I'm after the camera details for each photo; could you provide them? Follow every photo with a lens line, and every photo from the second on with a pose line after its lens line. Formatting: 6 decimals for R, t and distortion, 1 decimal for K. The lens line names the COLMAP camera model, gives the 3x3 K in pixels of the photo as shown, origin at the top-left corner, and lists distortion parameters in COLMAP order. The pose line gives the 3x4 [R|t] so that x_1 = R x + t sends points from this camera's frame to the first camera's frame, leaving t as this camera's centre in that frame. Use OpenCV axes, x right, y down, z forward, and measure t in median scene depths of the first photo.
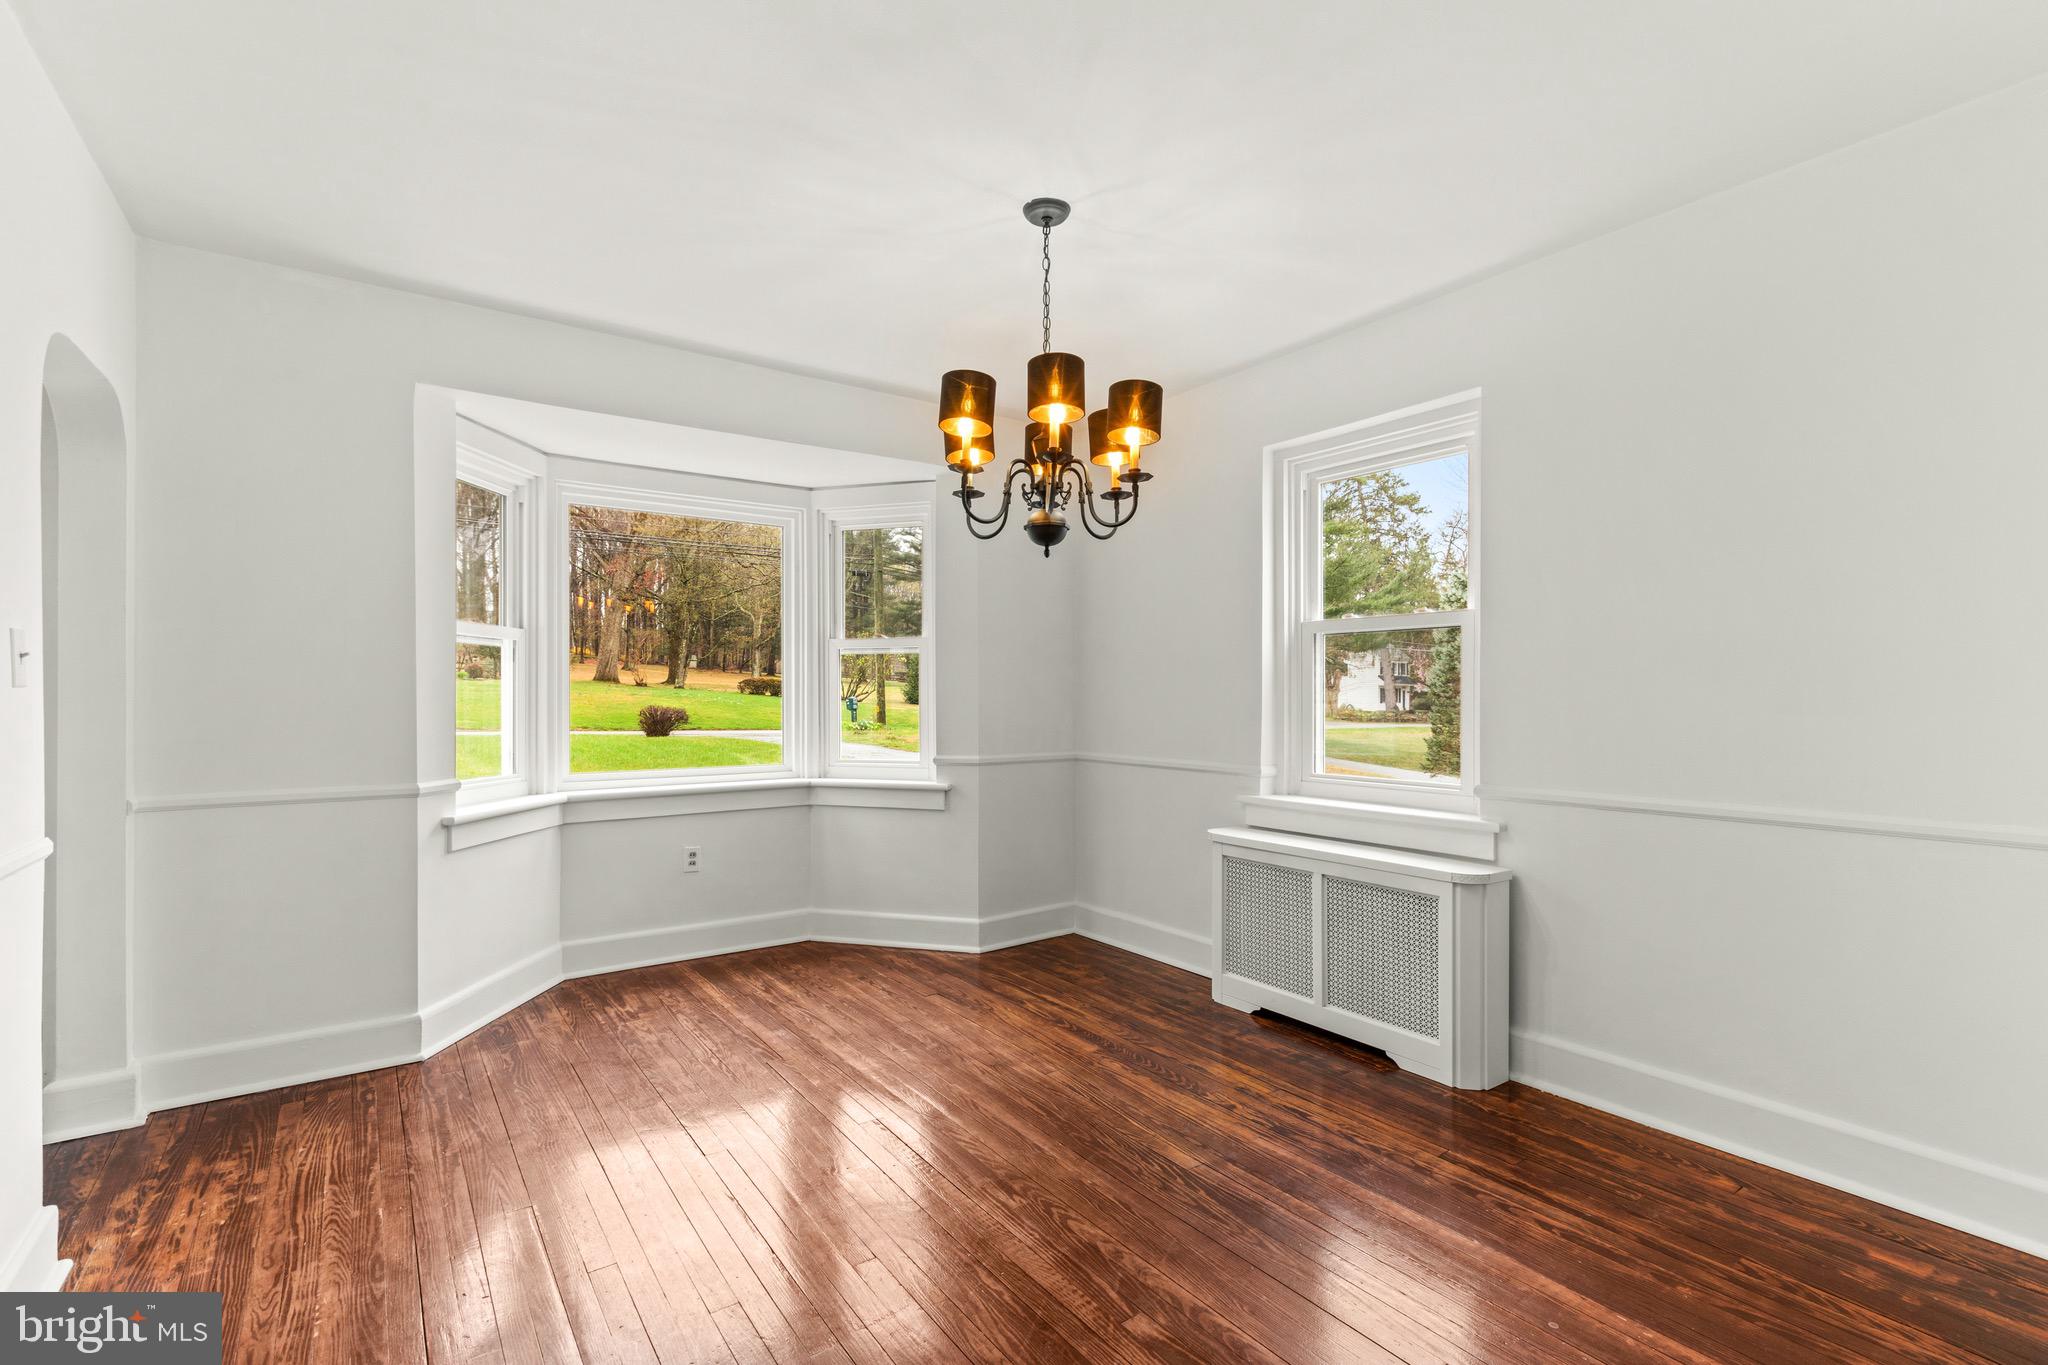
lens RADIAL K [[931.5, 0, 1049.5], [0, 931.5, 693.2], [0, 0, 1]] dist [-0.007917, 0.003906]
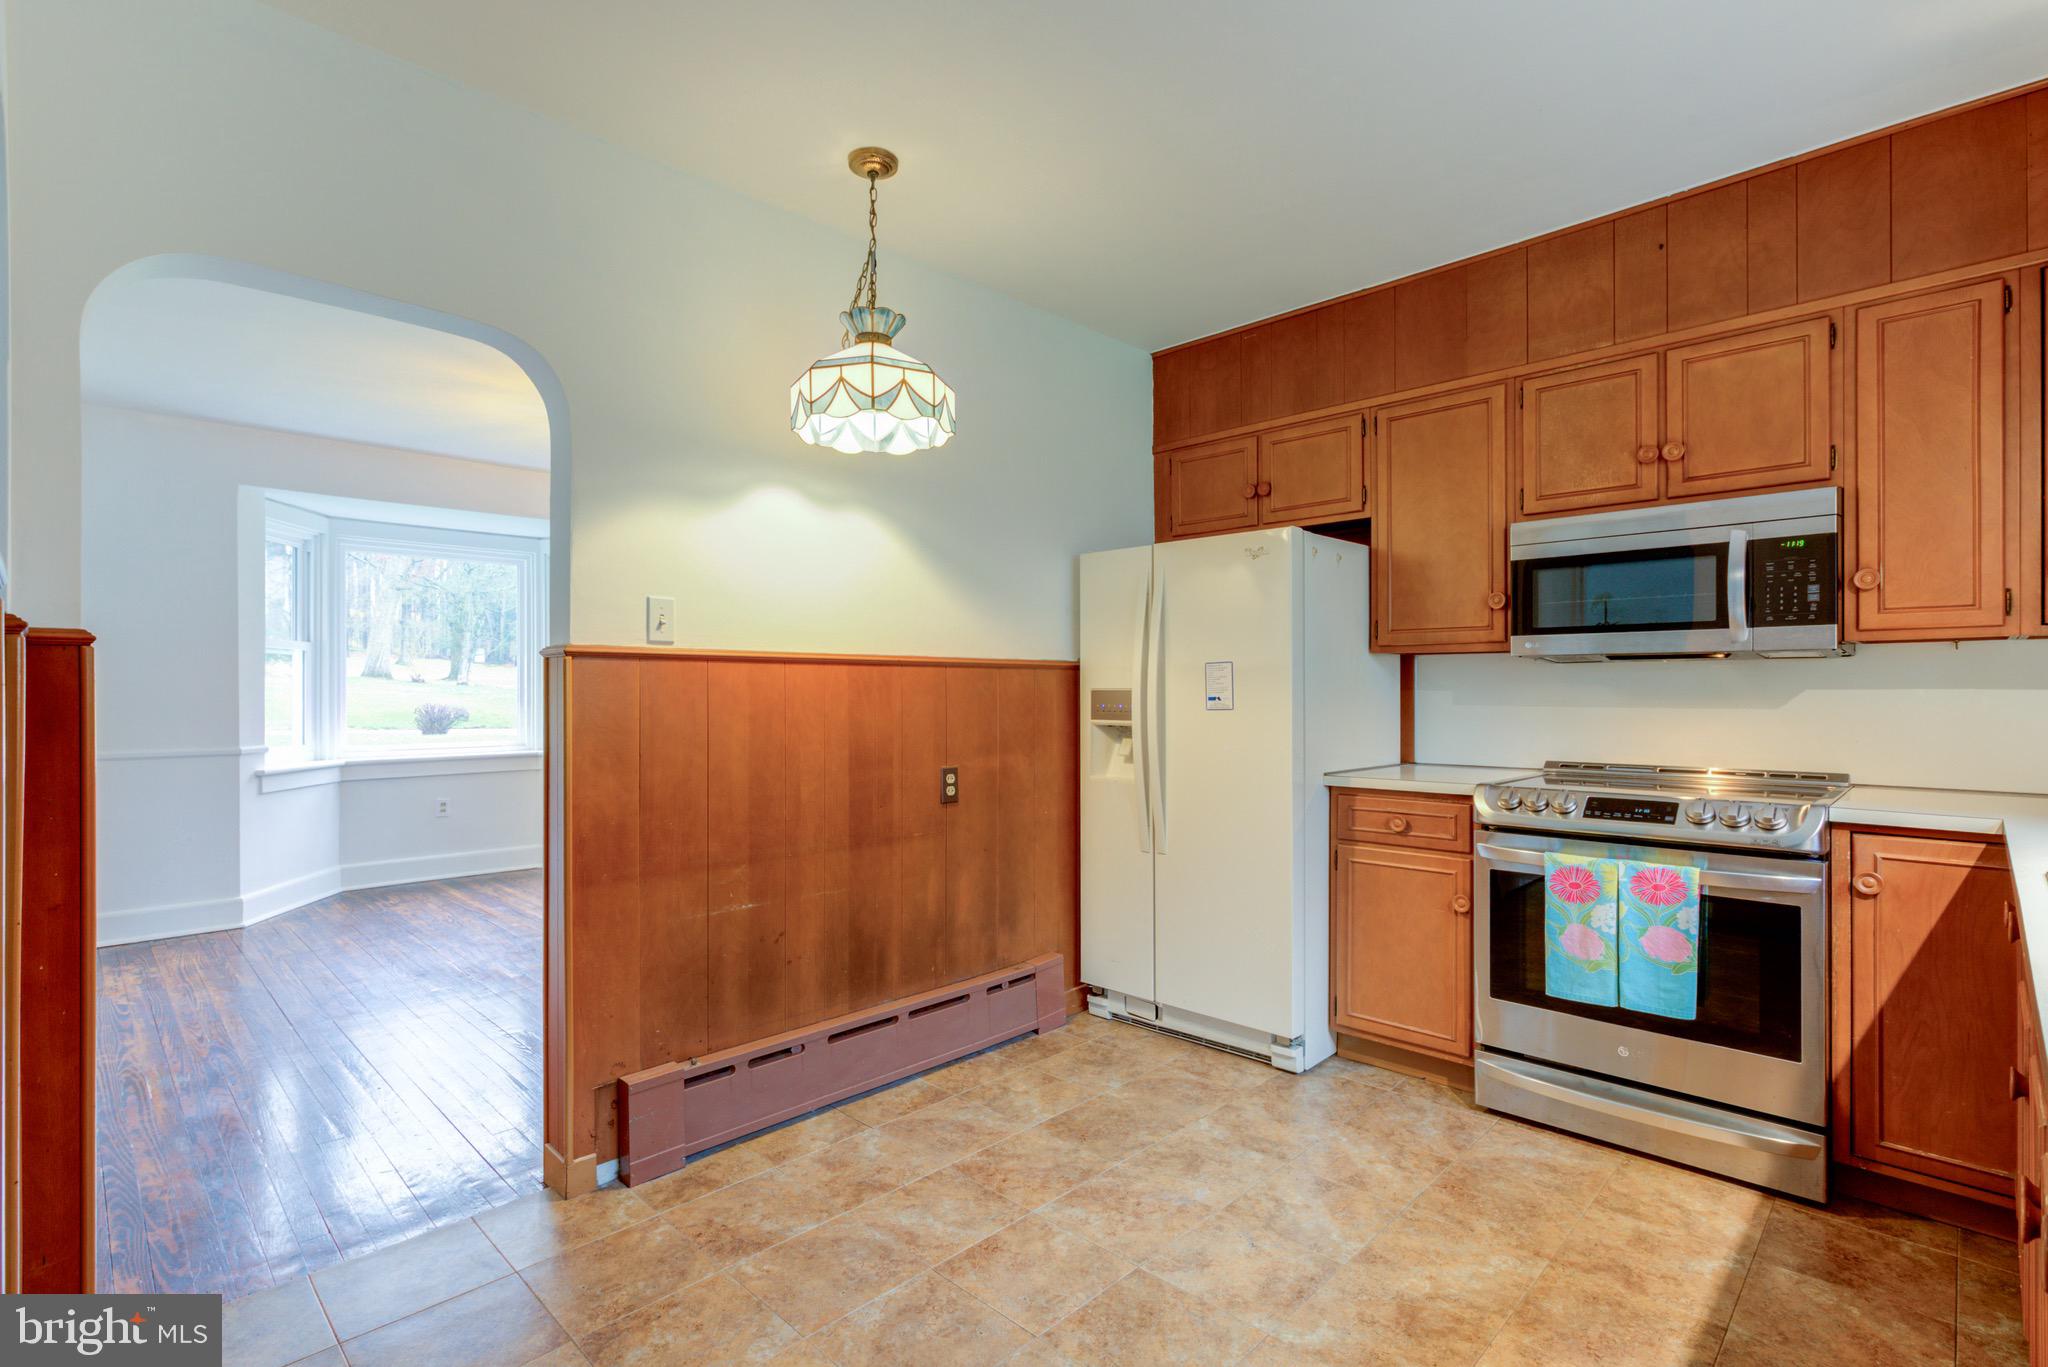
lens RADIAL K [[931.5, 0, 1026.0], [0, 931.5, 693.6], [0, 0, 1]] dist [-0.007917, 0.003906]
pose [[0.986316, 0.001293, 0.164862, 0.270192], [-0.001788, 0.999994, 0.002853, 0.001674], [-0.164858, -0.003108, 0.986312, -0.564400]]
